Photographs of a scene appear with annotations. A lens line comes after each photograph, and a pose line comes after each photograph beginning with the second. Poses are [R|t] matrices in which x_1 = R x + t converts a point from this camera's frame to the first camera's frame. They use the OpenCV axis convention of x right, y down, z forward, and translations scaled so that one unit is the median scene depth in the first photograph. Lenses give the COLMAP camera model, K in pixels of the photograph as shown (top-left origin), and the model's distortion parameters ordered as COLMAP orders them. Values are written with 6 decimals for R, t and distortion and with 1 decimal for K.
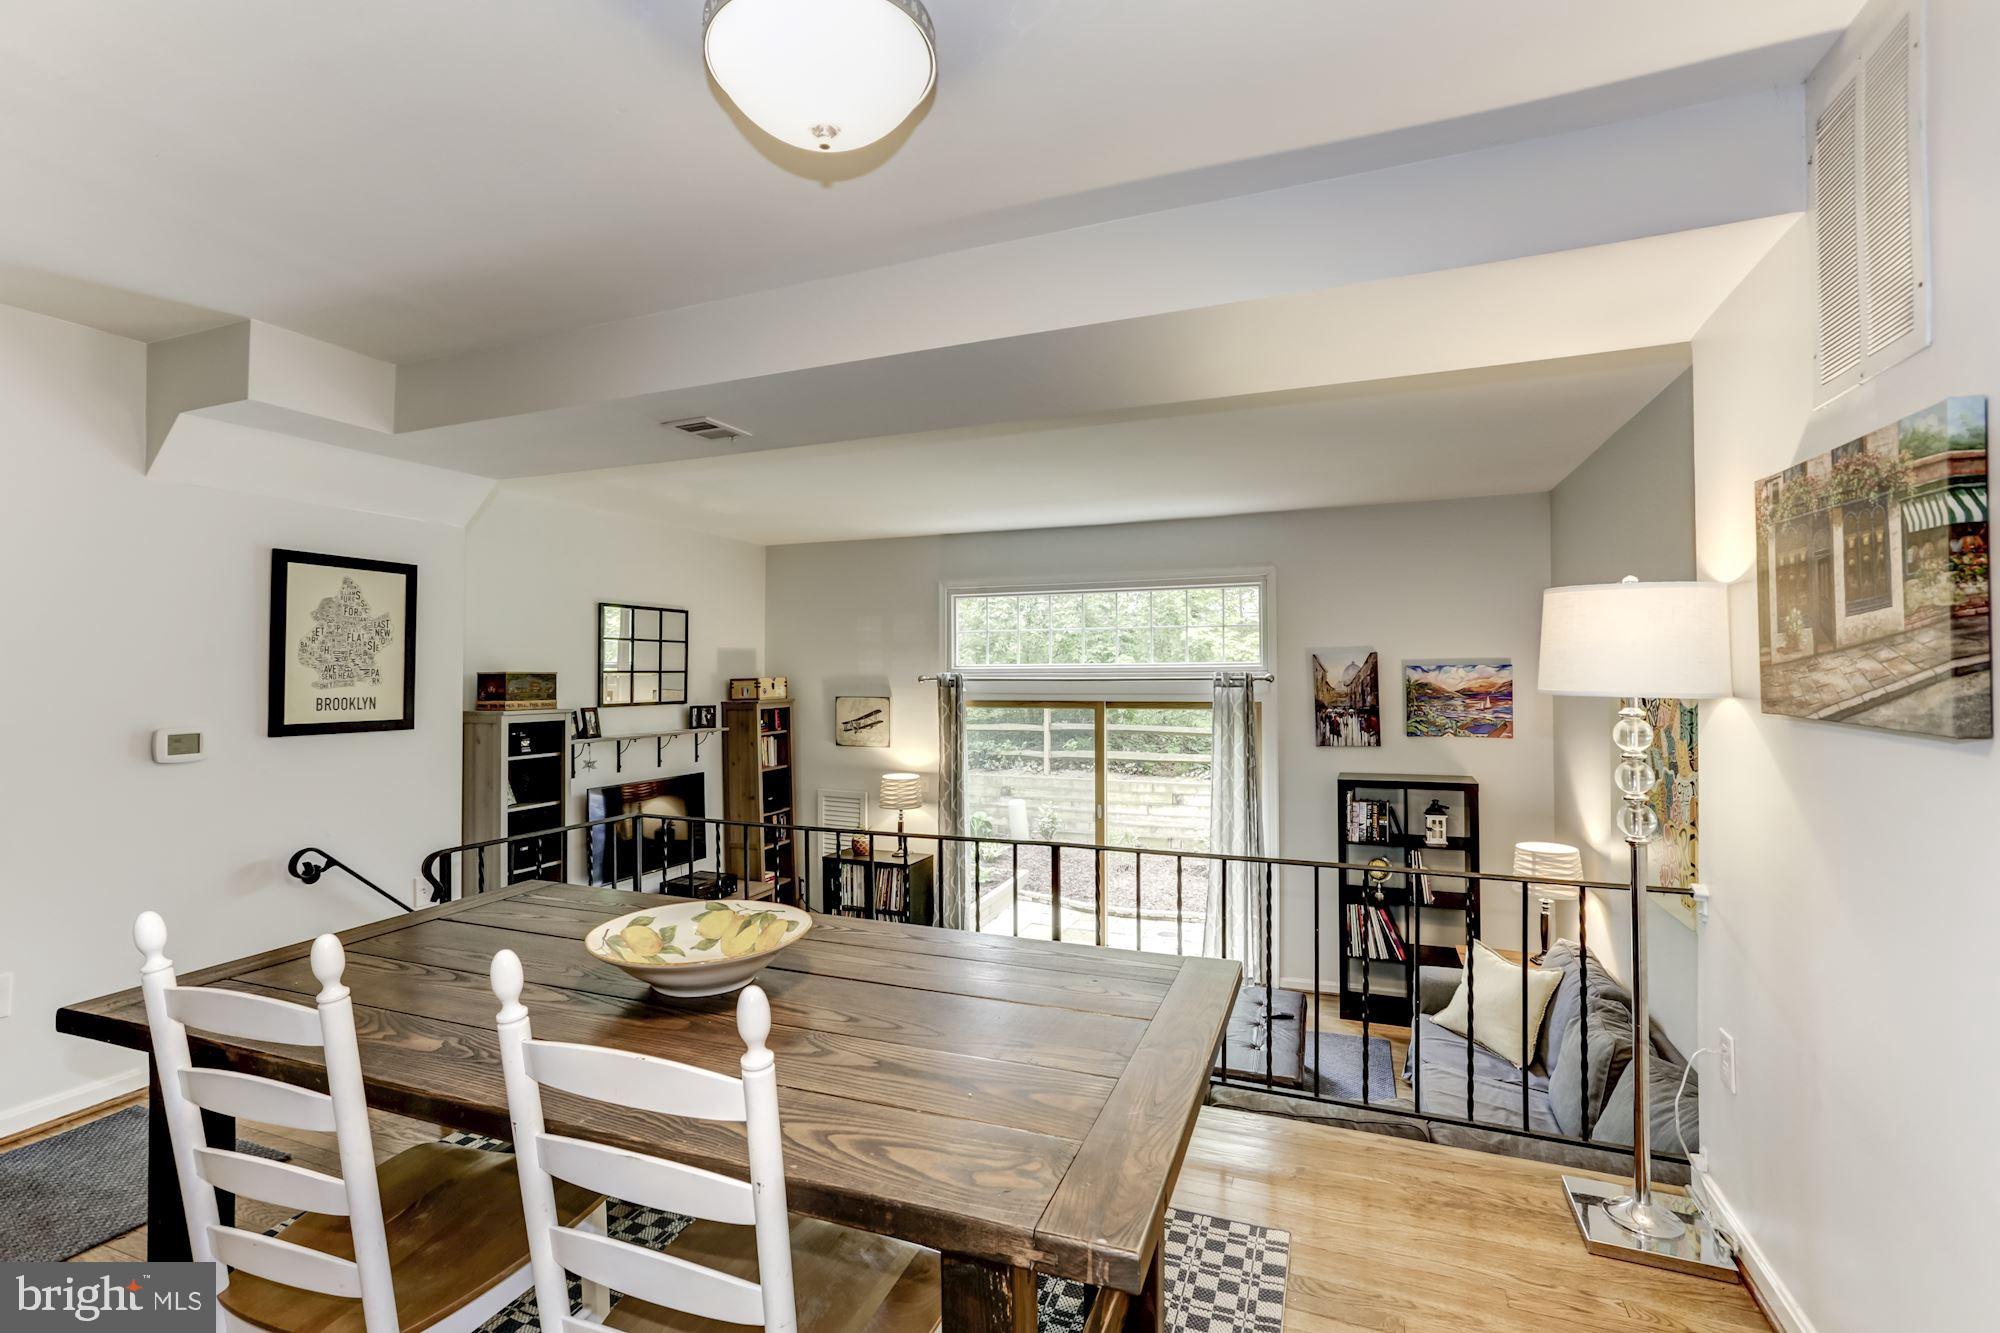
lens RADIAL K [[900.3, 0, 996.6], [0, 900.3, 662.0], [0, 0, 1]] dist [-0.029459, 0.016503]
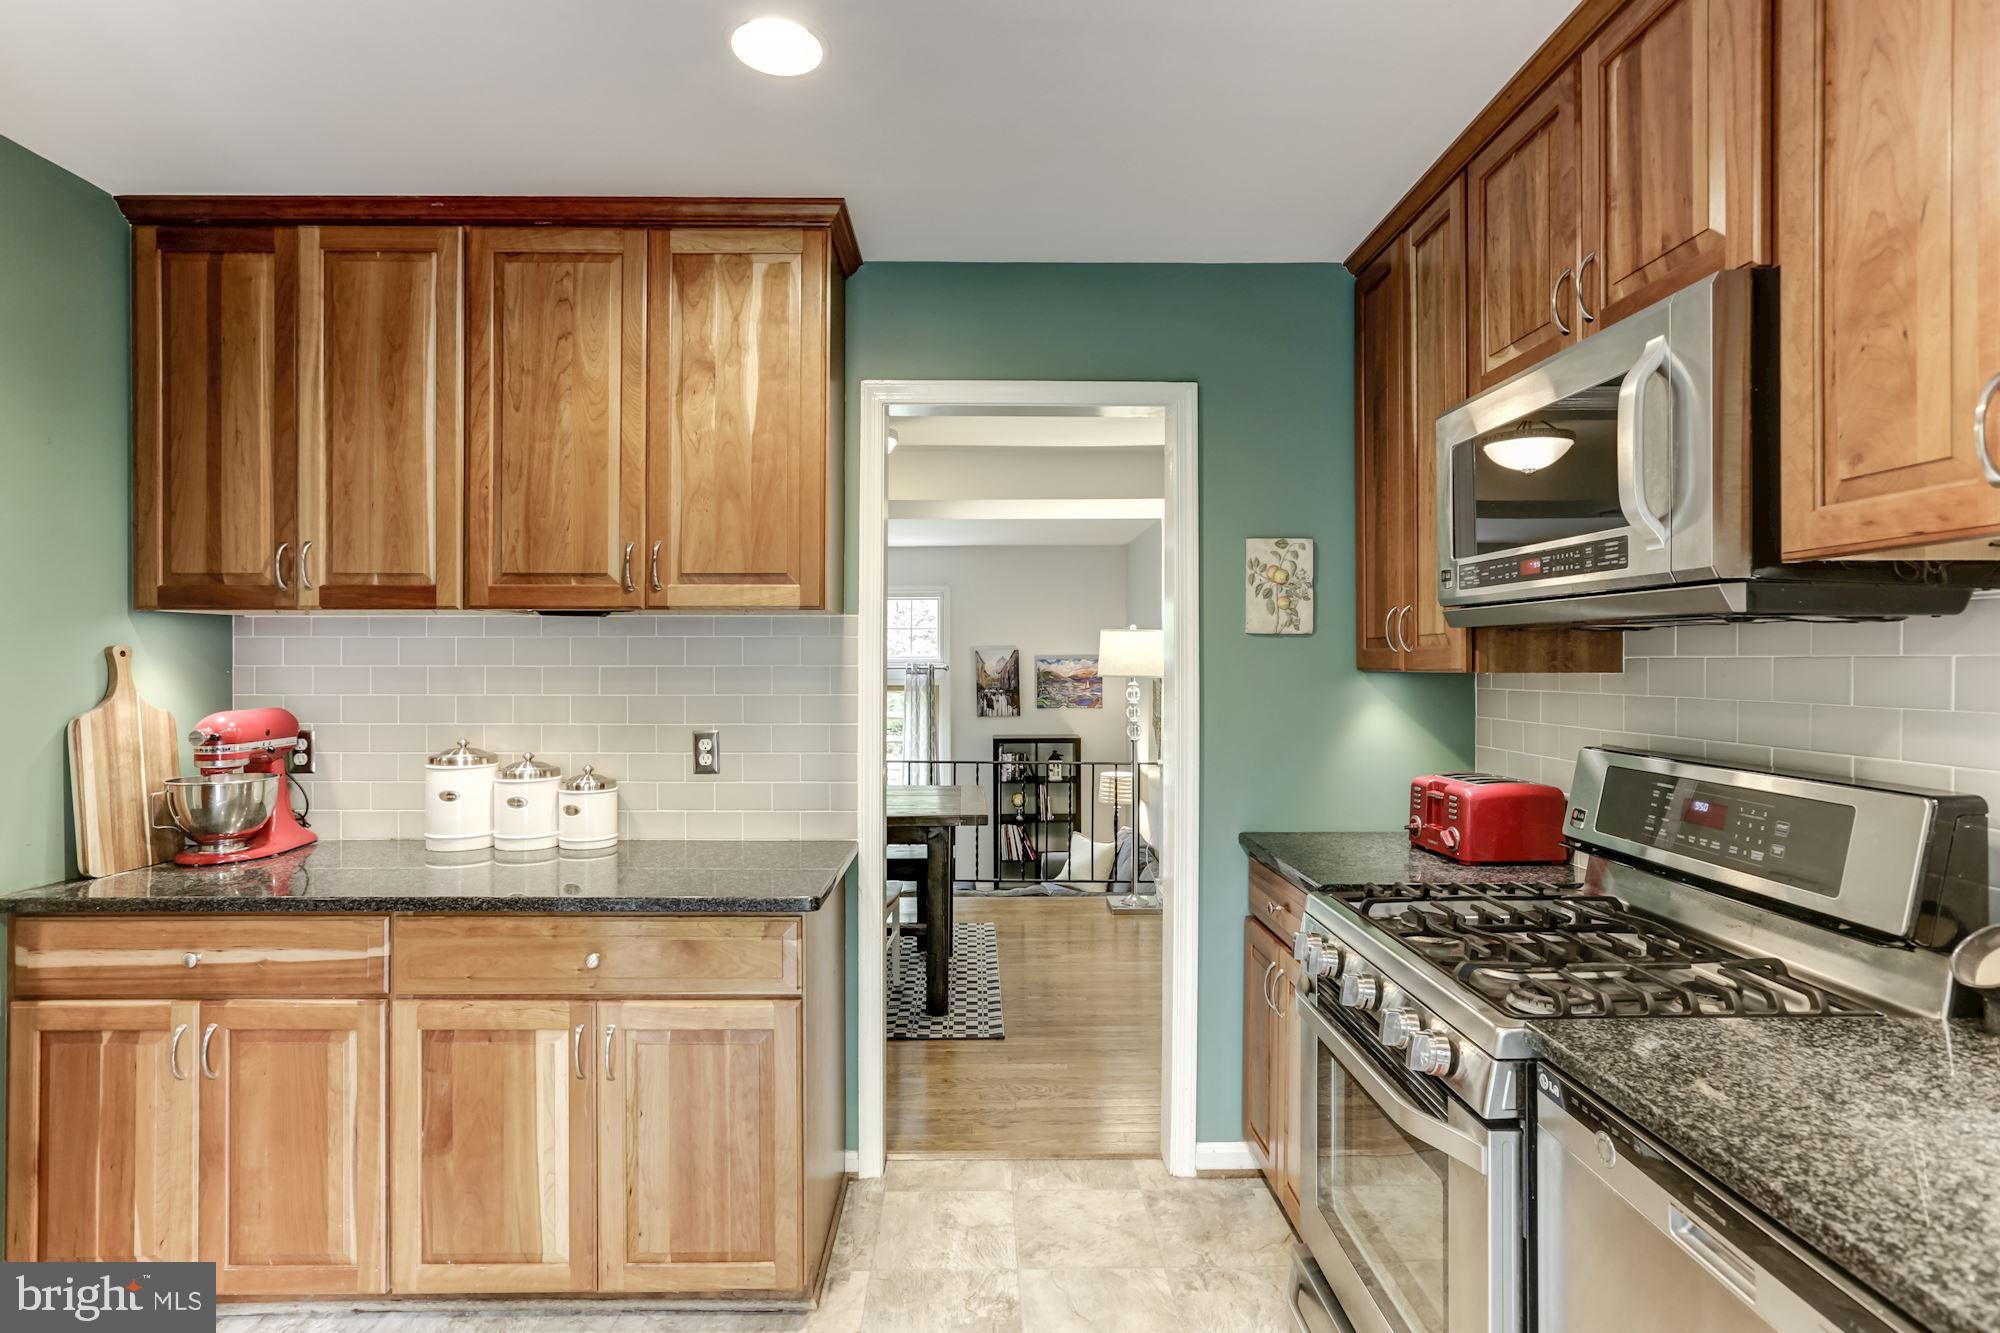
lens RADIAL K [[1000.8, 0, 989.3], [0, 1000.8, 663.4], [0, 0, 1]] dist [-0.017542, 0.011418]
pose [[0.924884, 0.005425, 0.380210, -0.225372], [-0.010986, 0.999862, 0.012458, -0.008870], [-0.380090, -0.015699, 0.924816, -0.458605]]
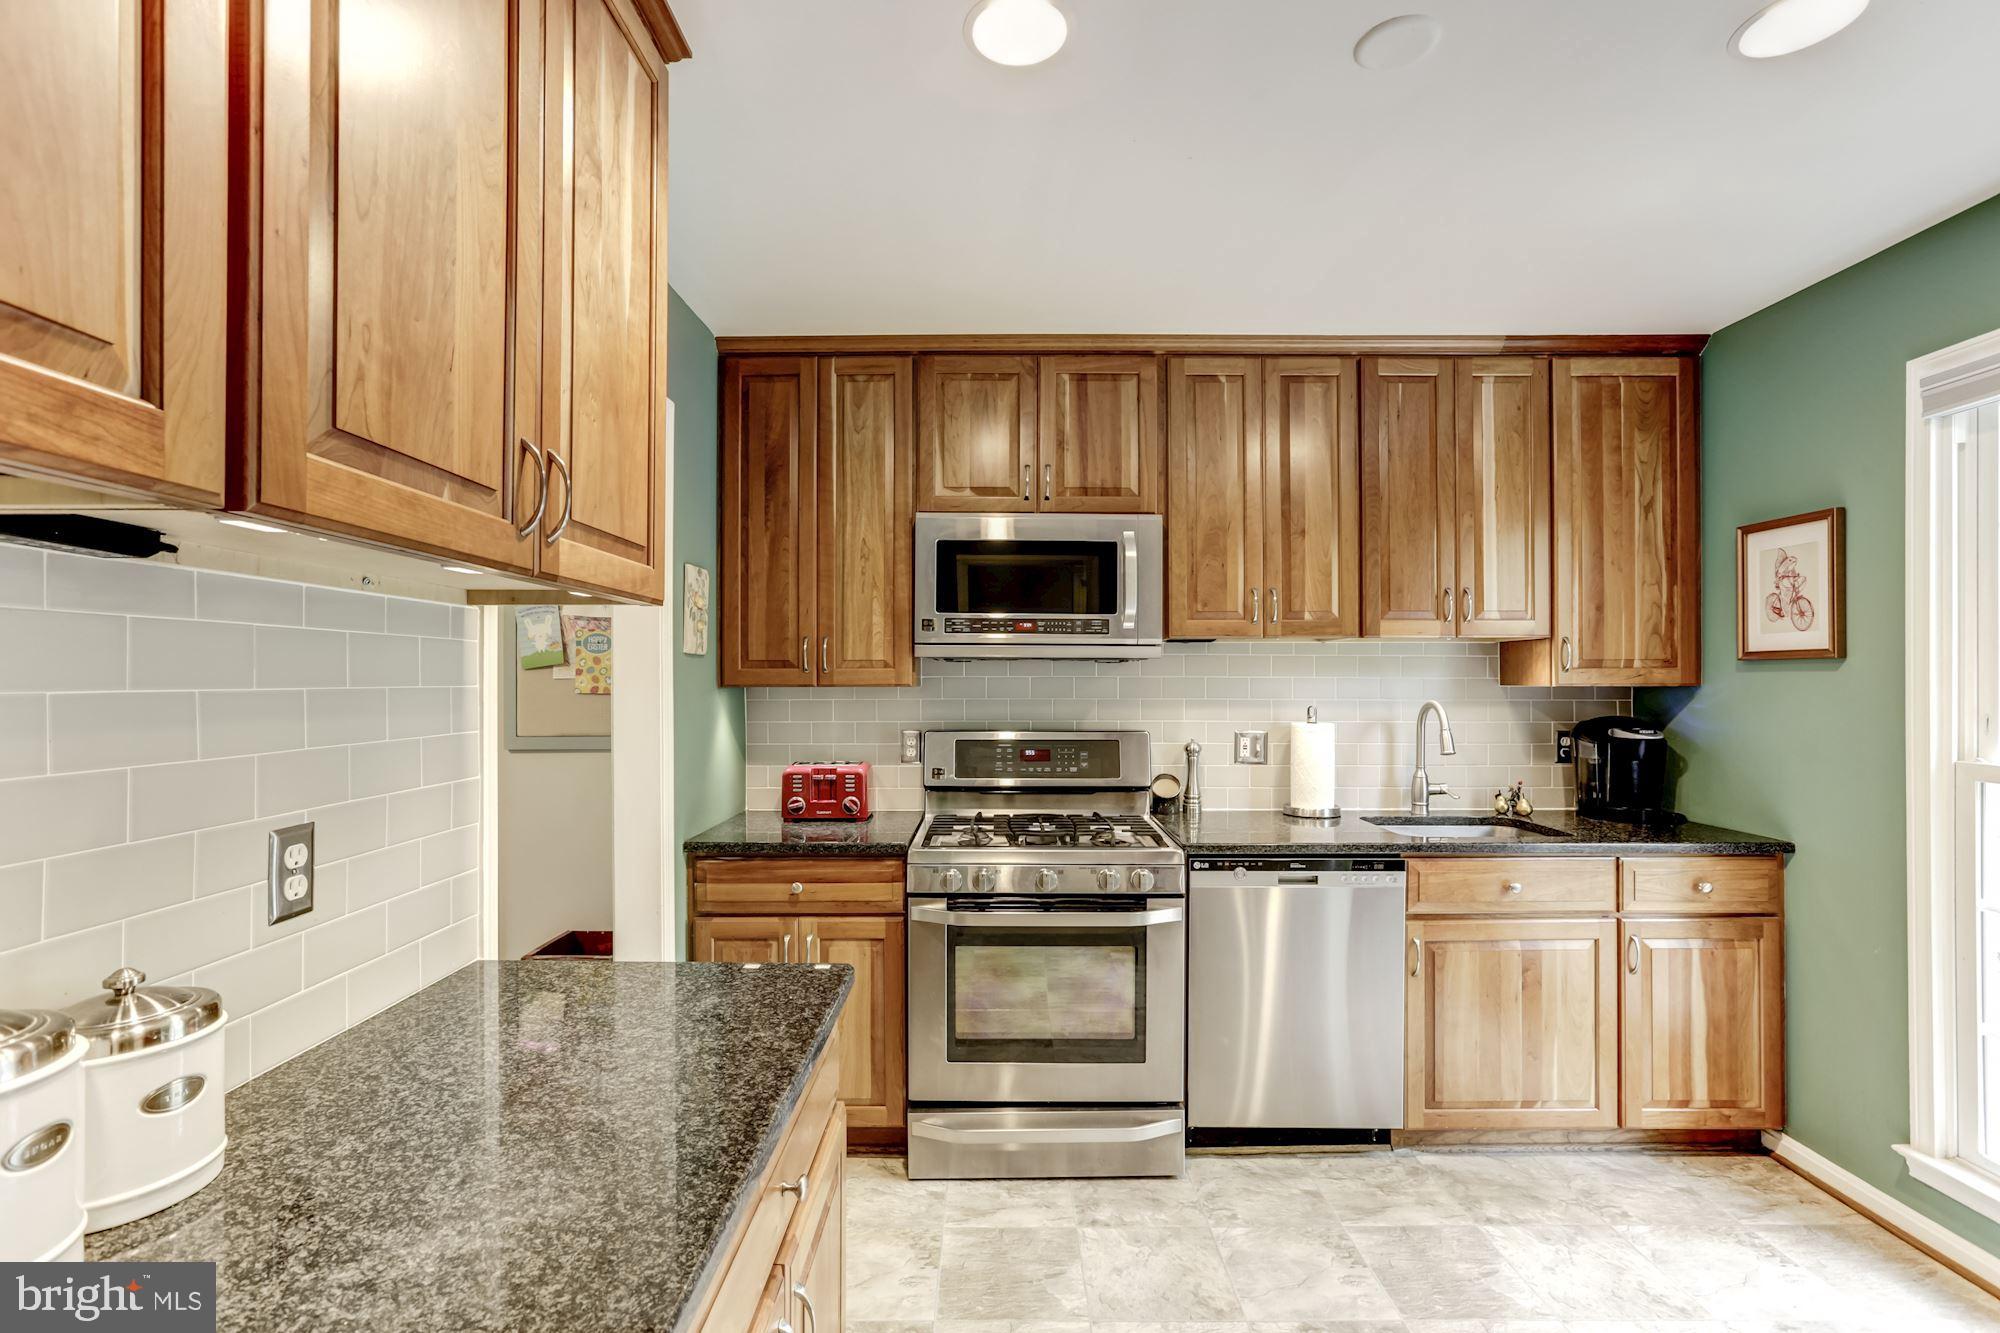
lens RADIAL K [[900.3, 0, 1004.2], [0, 900.3, 685.2], [0, 0, 1]] dist [-0.029459, 0.016503]
pose [[-0.366677, 0.001480, 0.930347, -0.401529], [-0.008990, 0.999946, -0.005134, -0.001908], [-0.930305, -0.010246, -0.366644, -0.067231]]
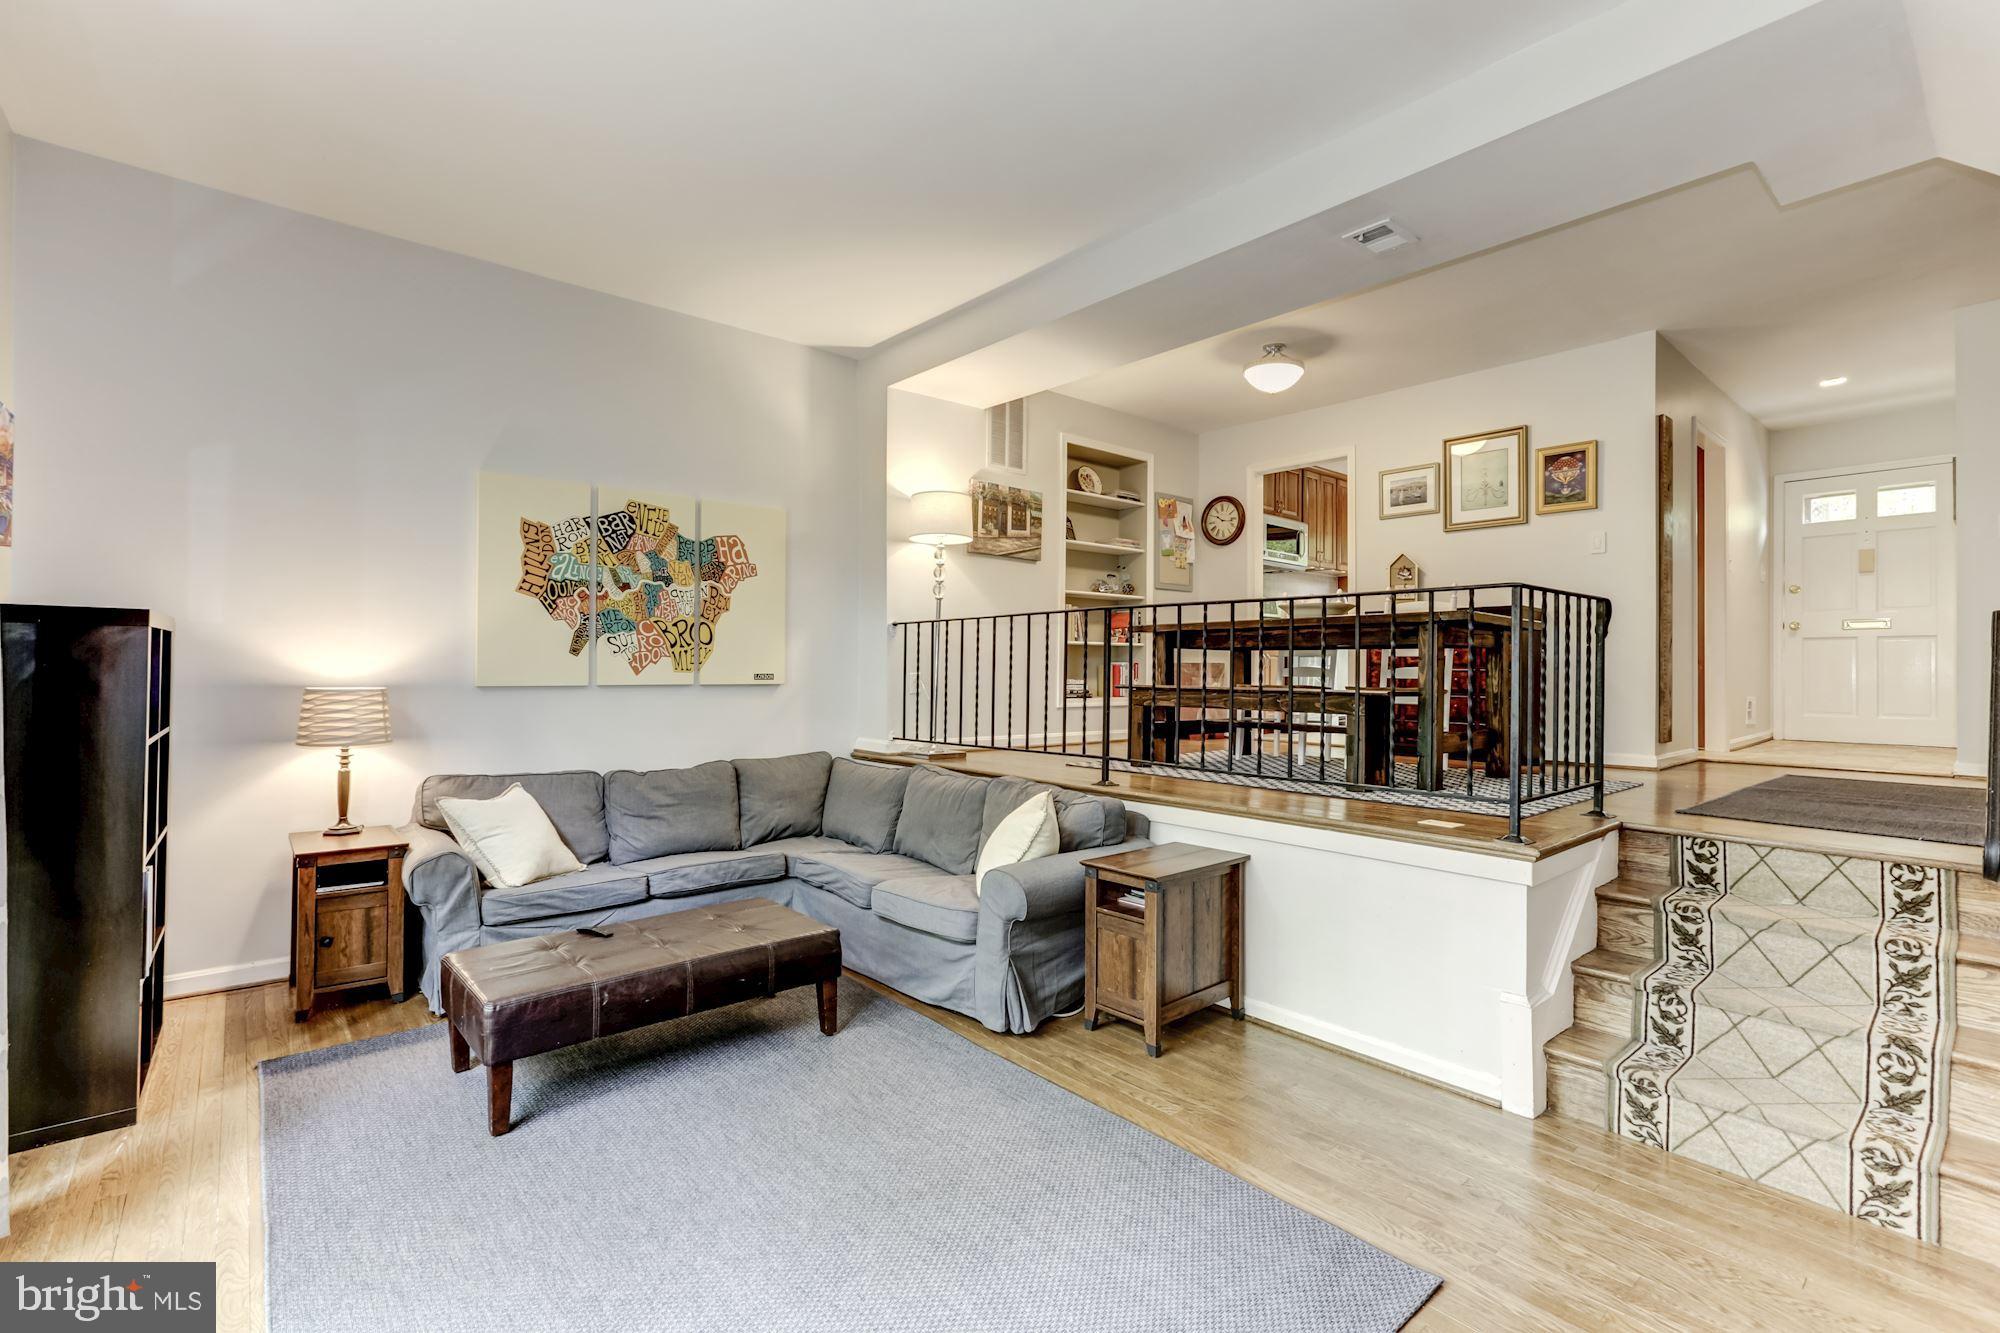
lens RADIAL K [[900.3, 0, 993.3], [0, 900.3, 658.9], [0, 0, 1]] dist [-0.029459, 0.016503]
pose [[-0.883313, 0.000638, 0.468782, -0.218191], [-0.010992, 0.999696, -0.022072, 0.155424], [-0.468654, -0.024650, -0.883038, 1.154791]]
